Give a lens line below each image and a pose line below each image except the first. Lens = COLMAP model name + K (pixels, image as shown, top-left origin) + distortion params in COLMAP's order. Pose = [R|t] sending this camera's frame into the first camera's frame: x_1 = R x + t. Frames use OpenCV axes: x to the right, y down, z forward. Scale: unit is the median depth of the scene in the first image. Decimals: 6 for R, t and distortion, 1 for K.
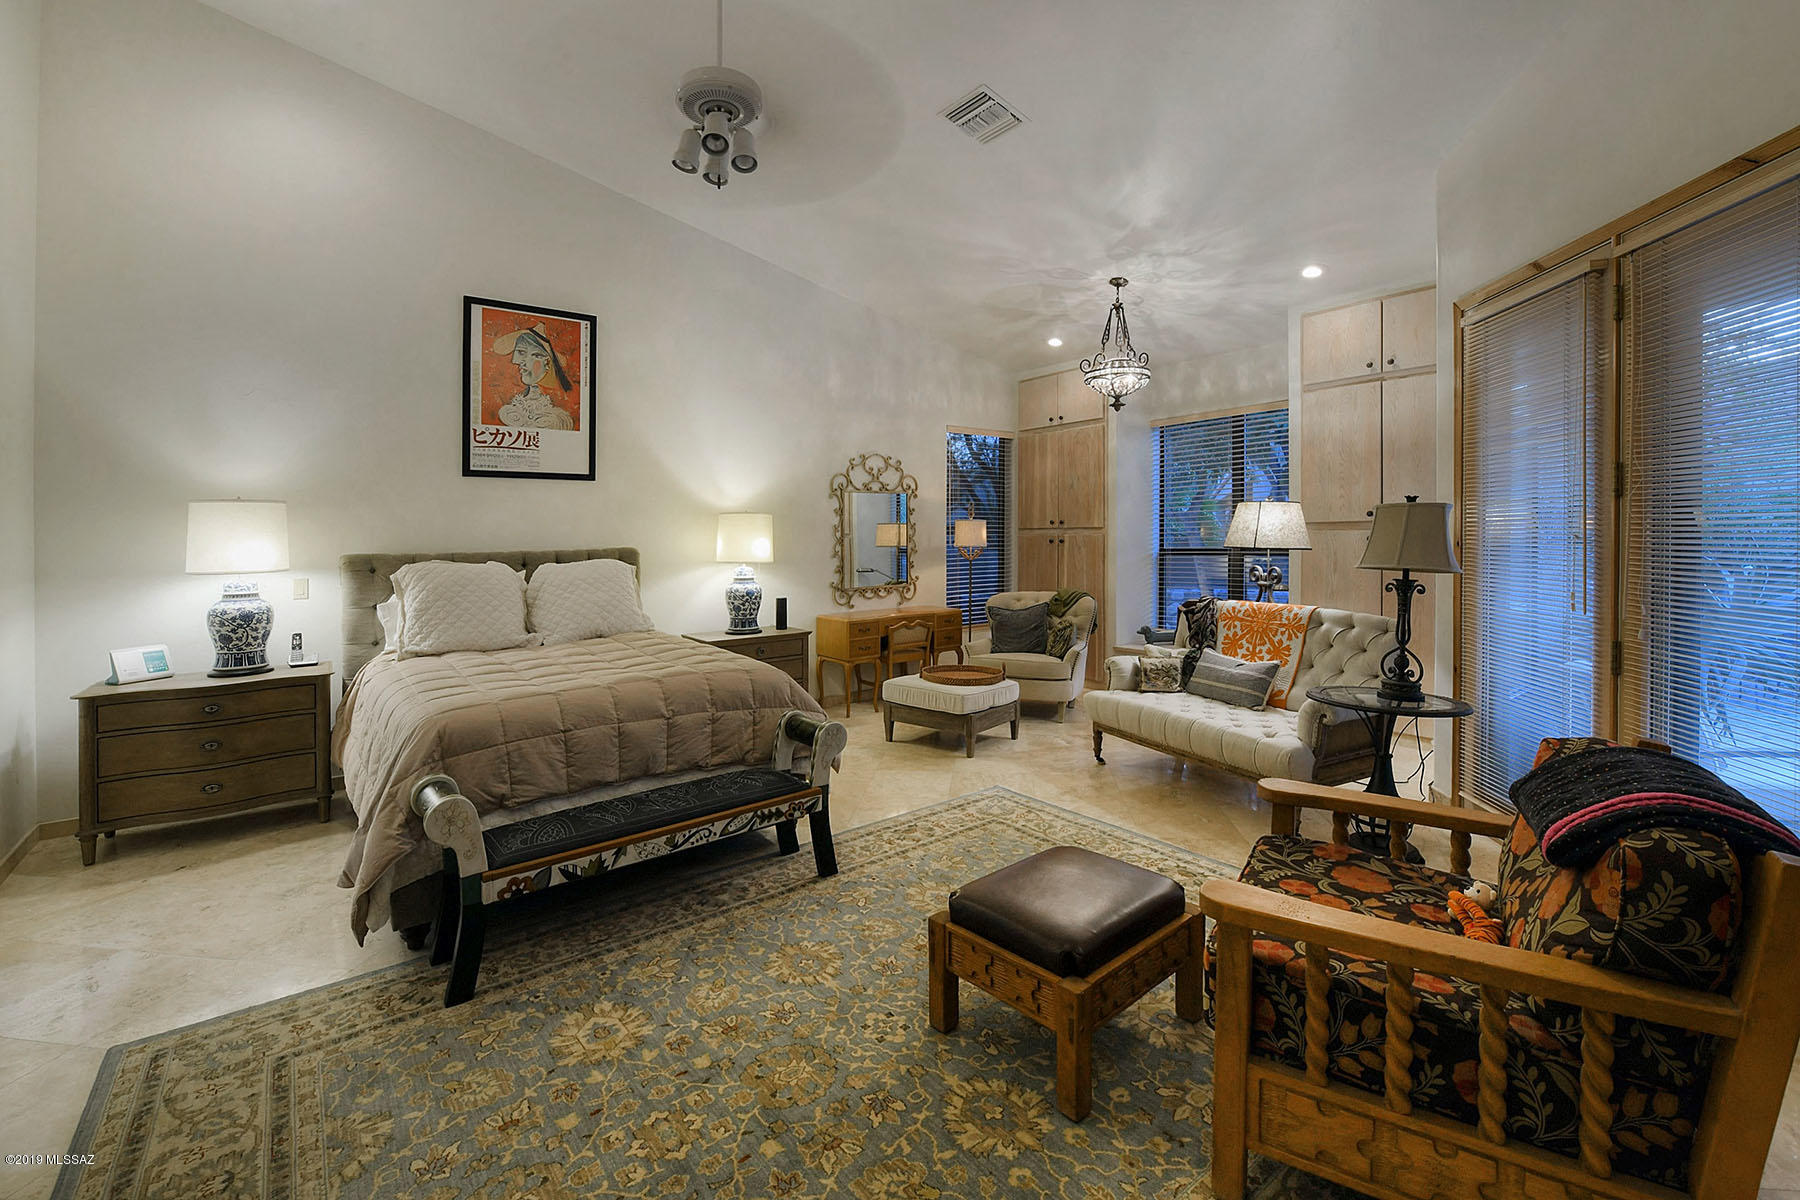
lens RADIAL K [[752.9, 0, 897.2], [0, 752.9, 537.3], [0, 0, 1]] dist [-0.015561, -0.000058]
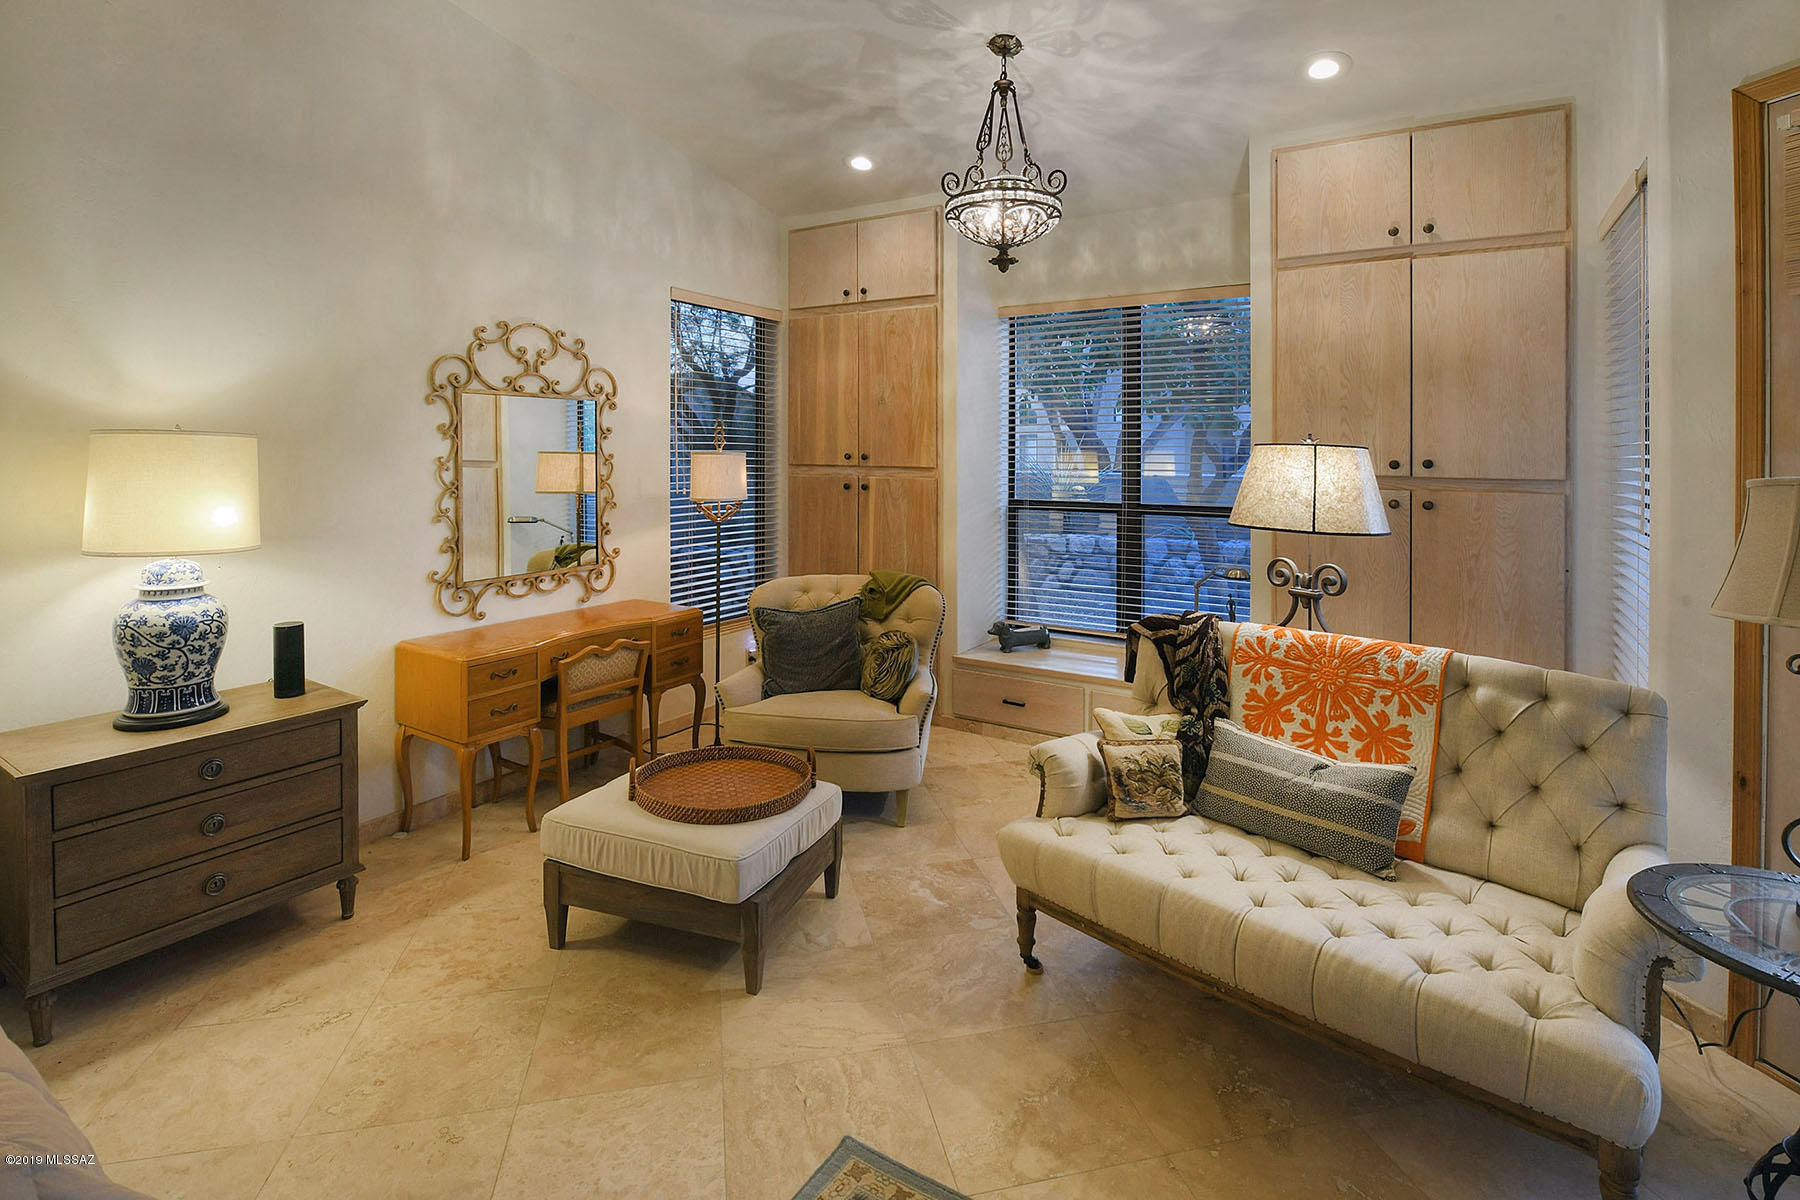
lens RADIAL K [[787.4, 0, 955.2], [0, 787.4, 487.1], [0, 0, 1]] dist [-0.009642, -0.000256]
pose [[0.902966, -0.002312, 0.429706, 0.003523], [-0.016143, 0.999097, 0.039299, -0.025265], [-0.429409, -0.042422, 0.902113, 0.424683]]
